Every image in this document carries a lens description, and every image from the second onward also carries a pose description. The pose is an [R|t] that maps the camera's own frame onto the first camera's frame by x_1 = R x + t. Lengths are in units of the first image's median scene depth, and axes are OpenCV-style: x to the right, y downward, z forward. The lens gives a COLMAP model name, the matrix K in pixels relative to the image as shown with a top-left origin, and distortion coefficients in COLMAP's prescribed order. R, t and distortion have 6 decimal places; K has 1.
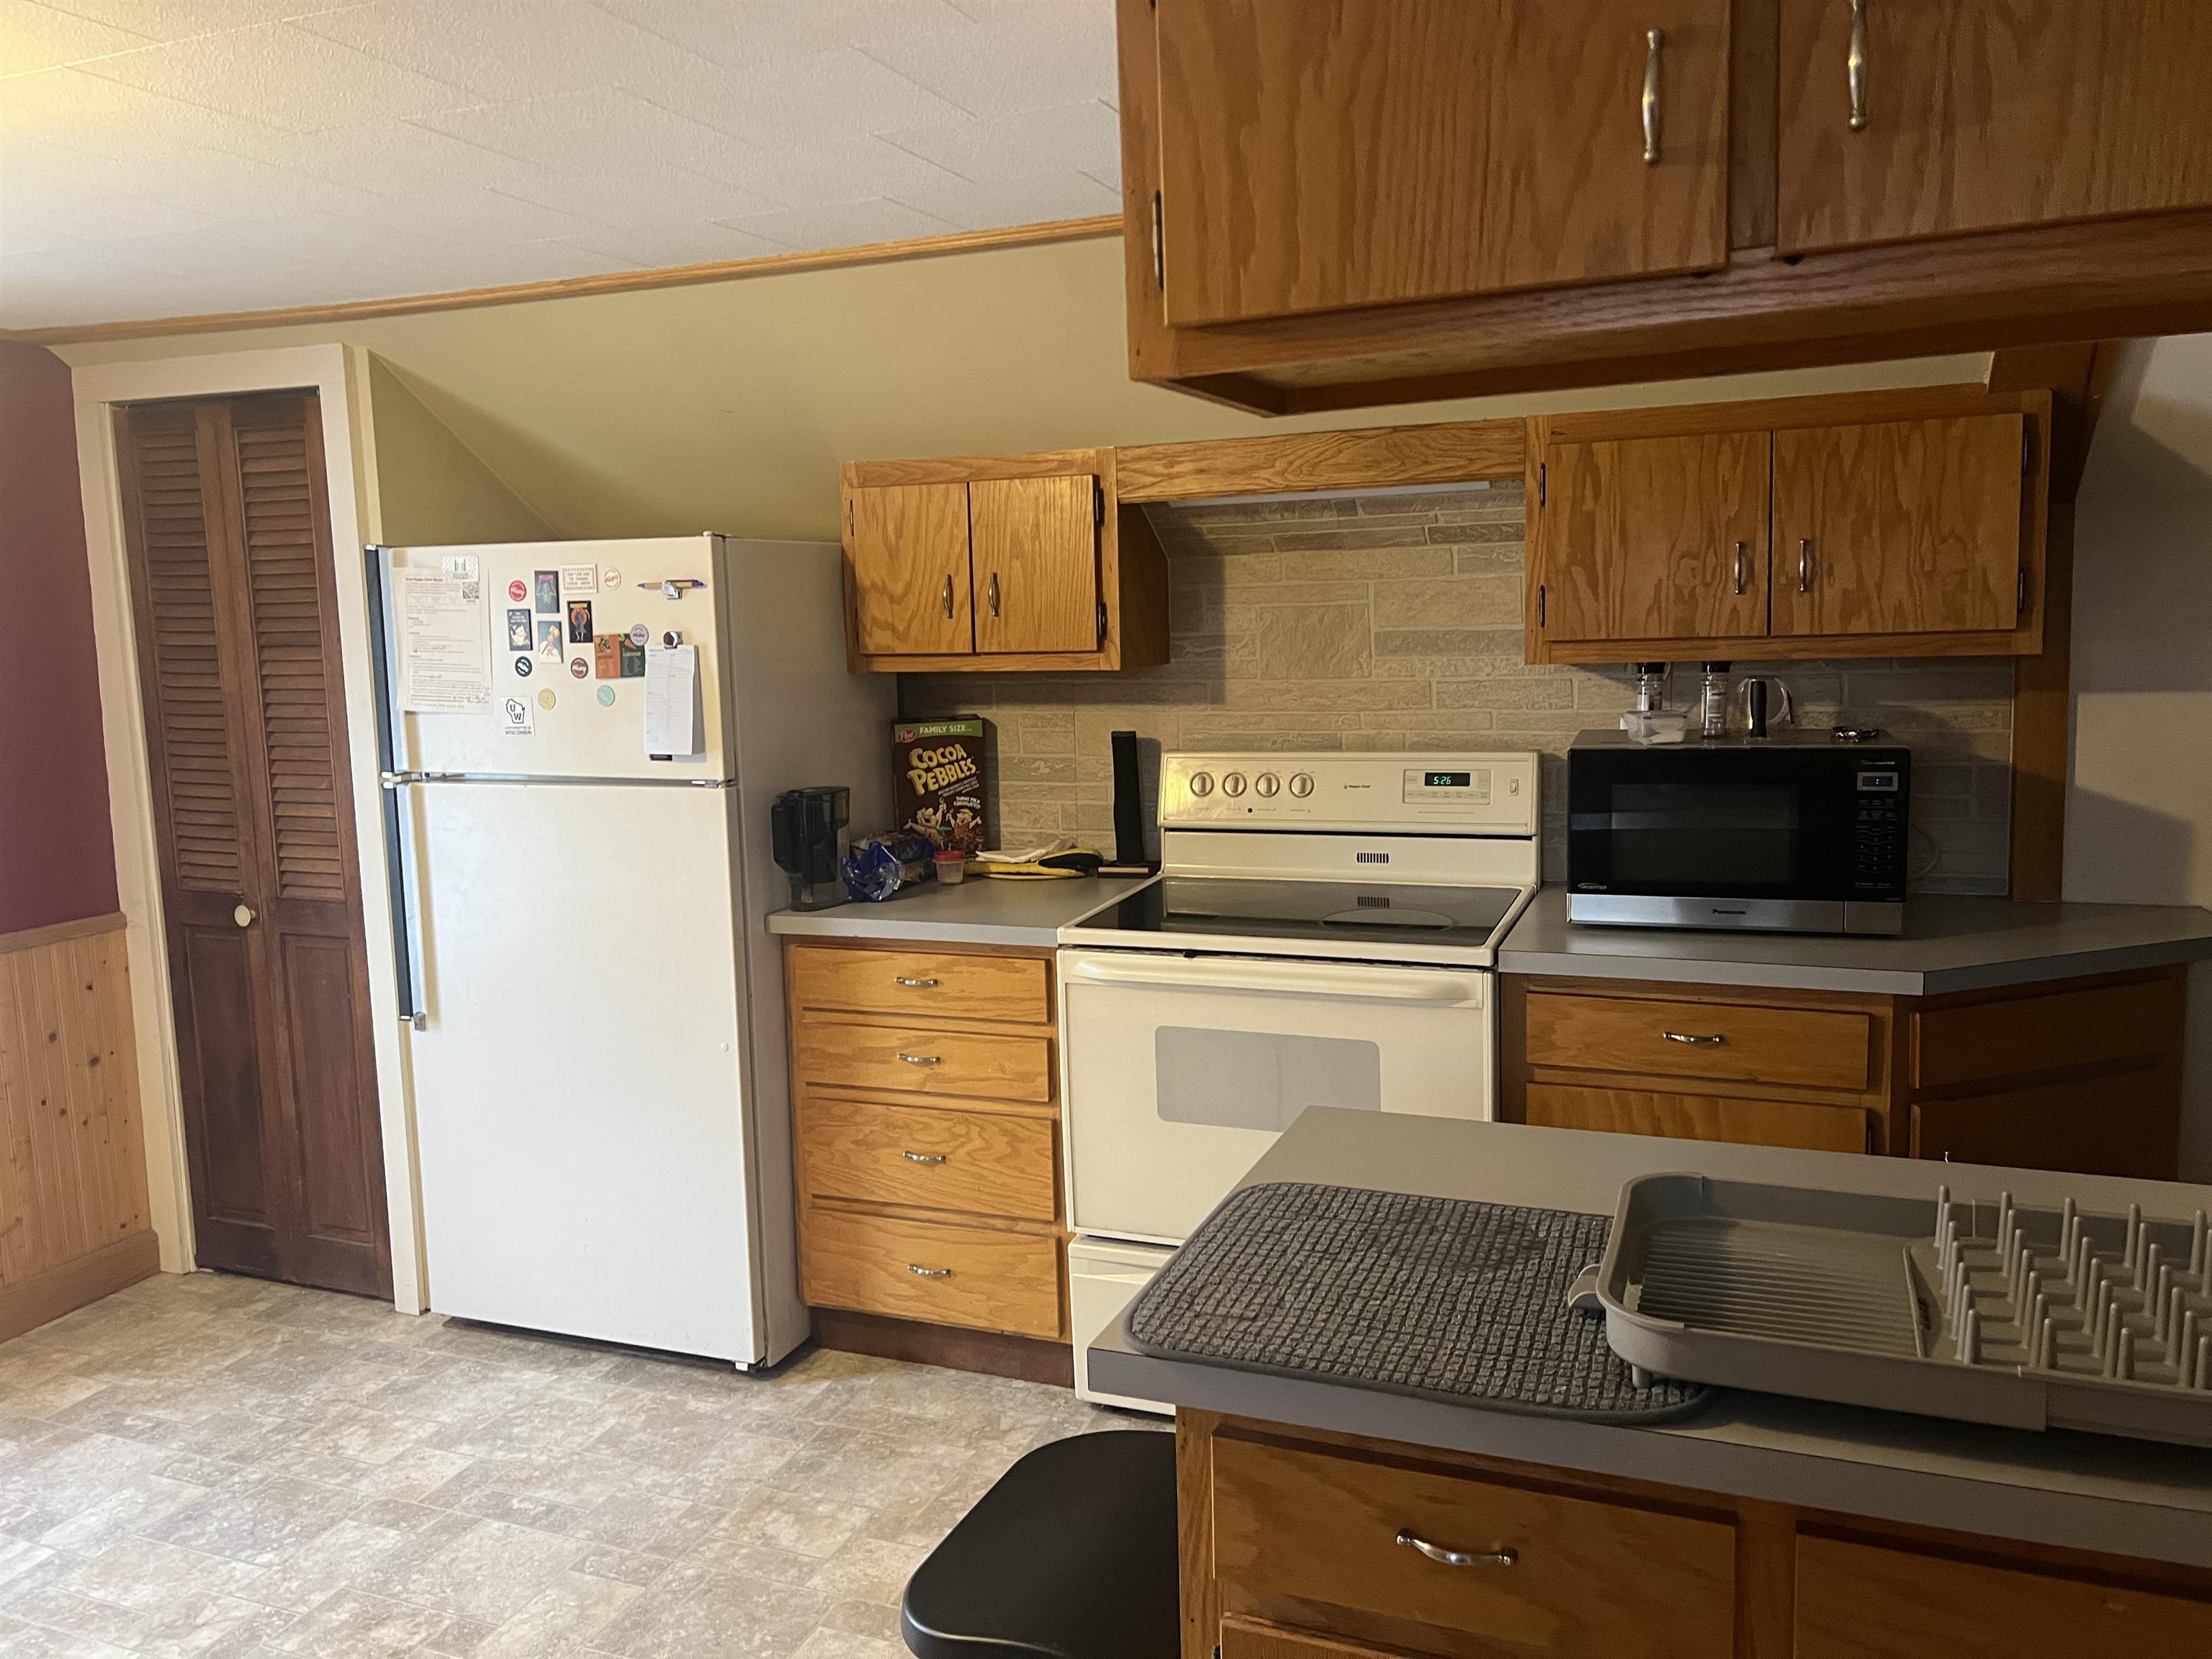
lens RADIAL K [[1664.5, 0, 1102.9], [0, 1664.5, 823.8], [0, 0, 1]] dist [0.056512, -0.057226]
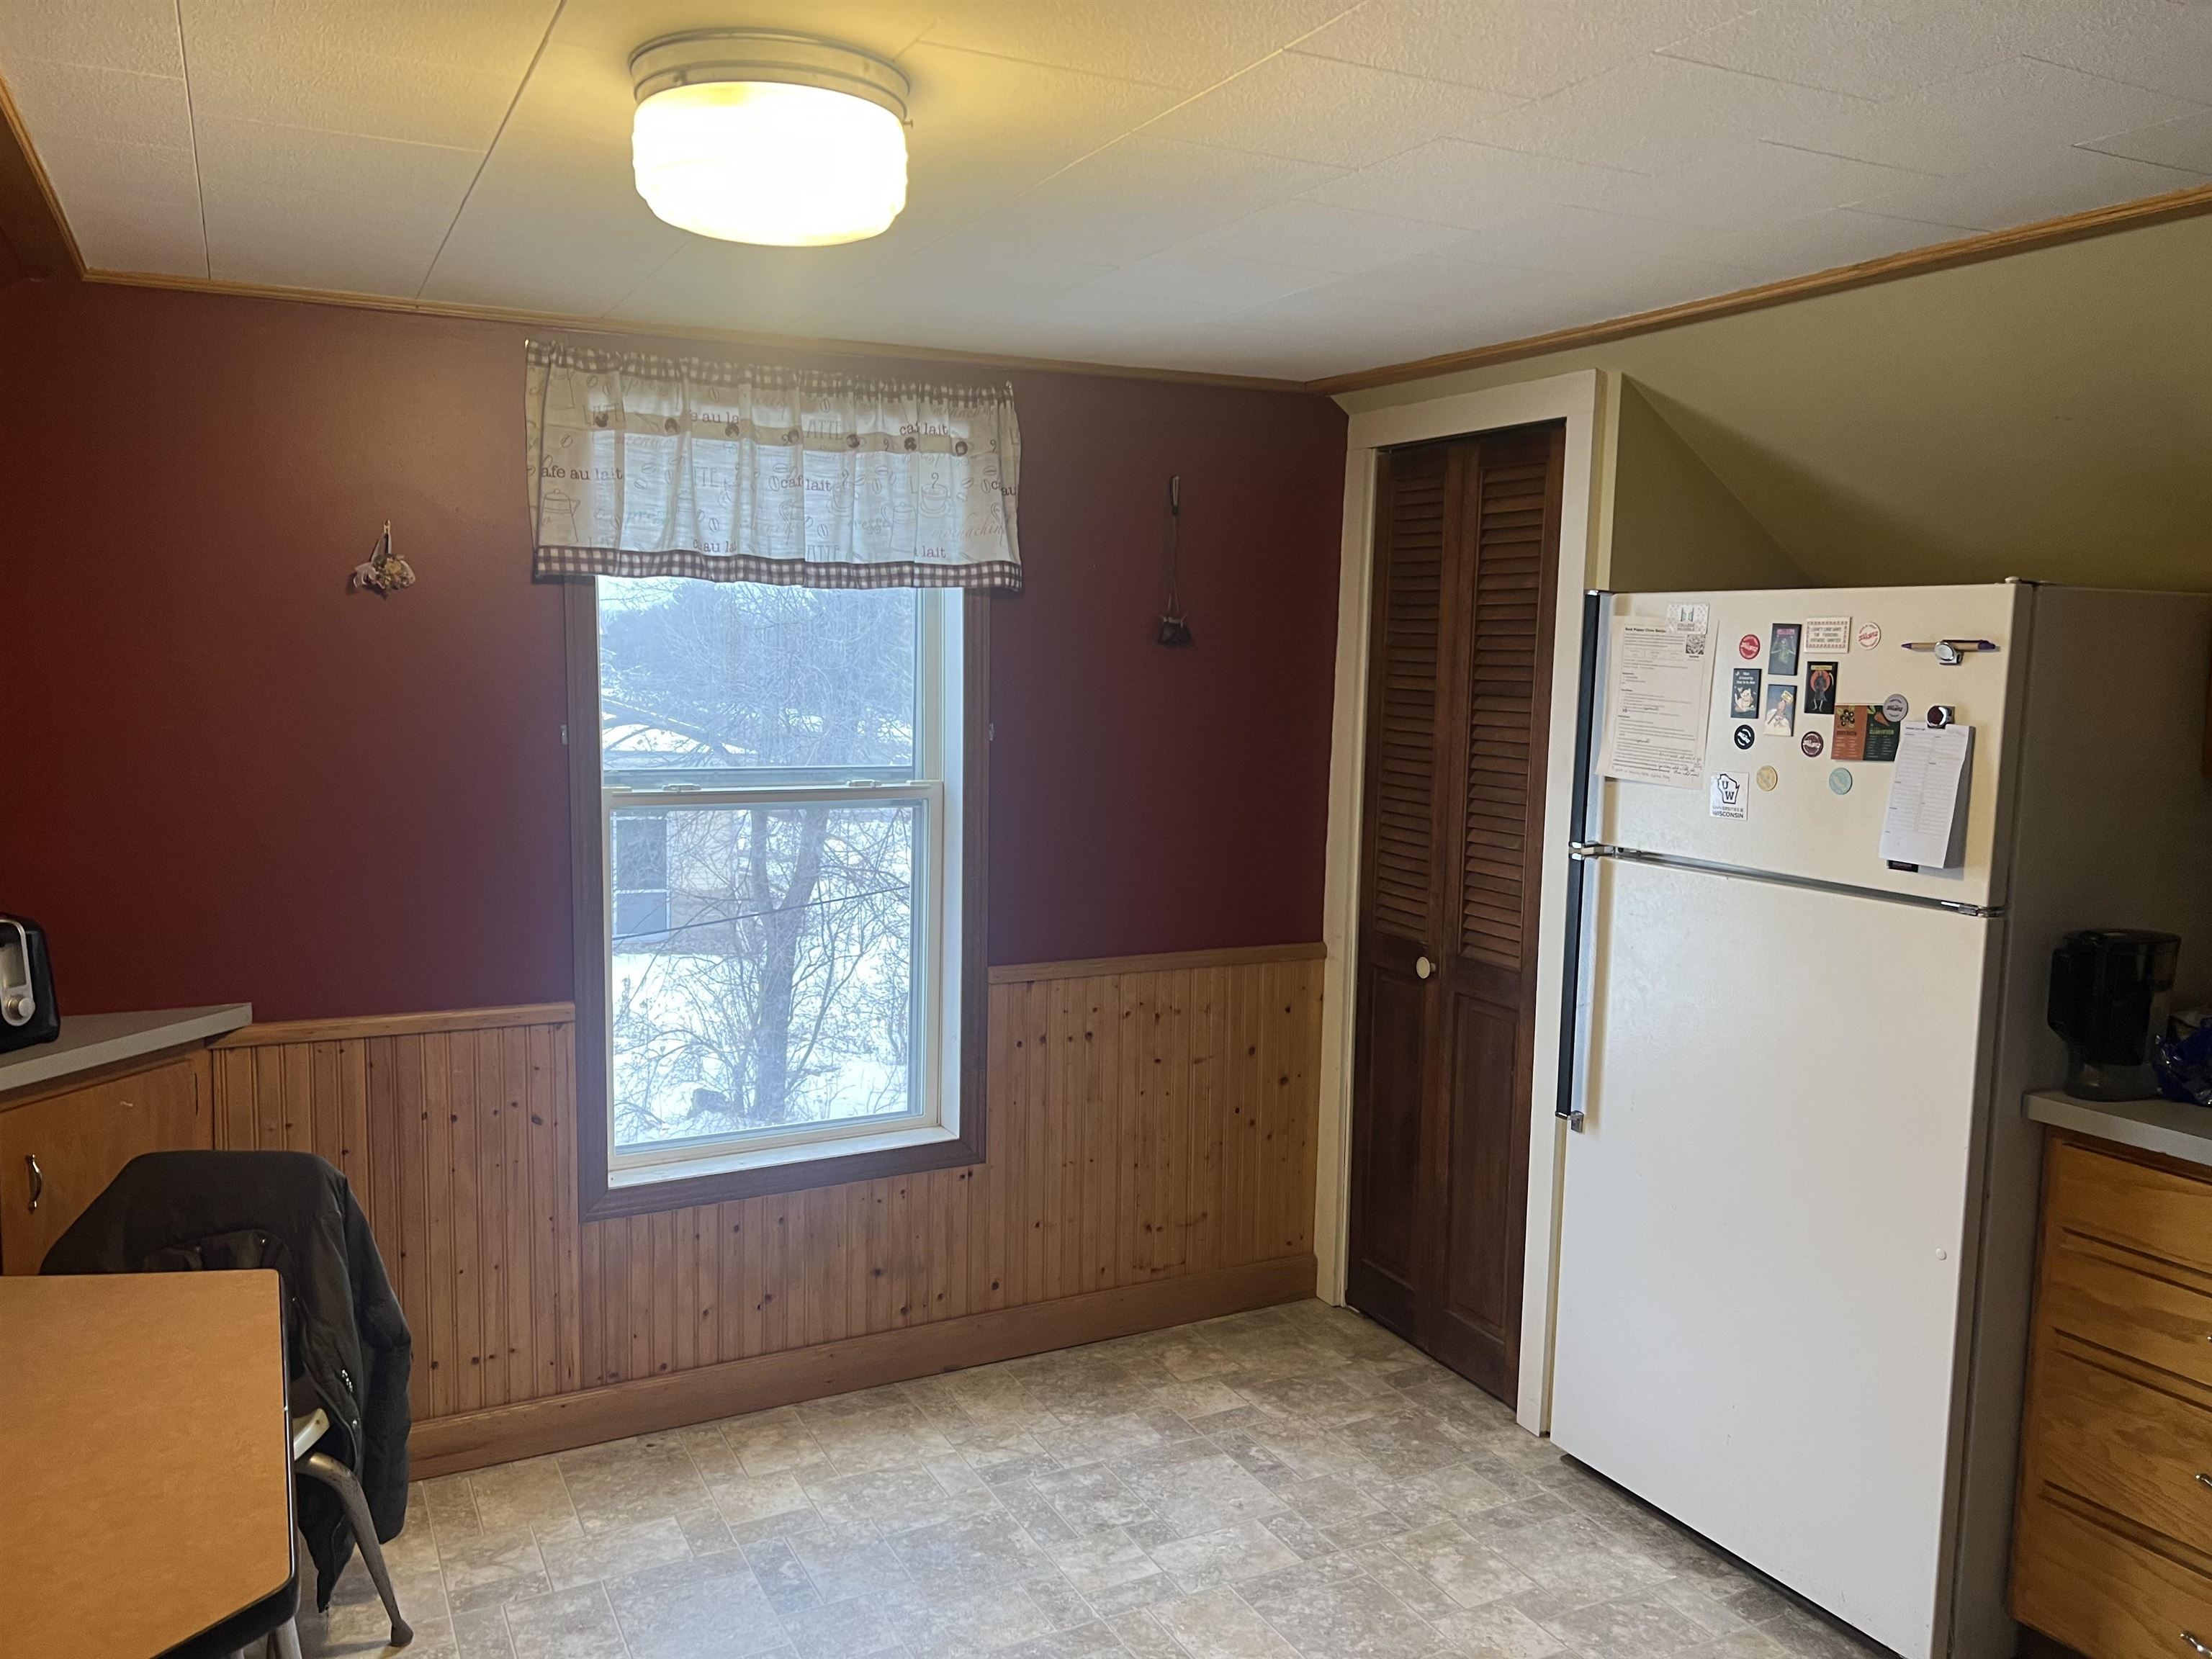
lens RADIAL K [[1664.5, 0, 1094.4], [0, 1664.5, 830.5], [0, 0, 1]] dist [0.056512, -0.057226]
pose [[0.747232, 0.113155, -0.654859, -0.032535], [-0.127385, 0.991513, 0.025974, -0.026788], [0.652240, 0.064010, 0.755305, 0.151688]]
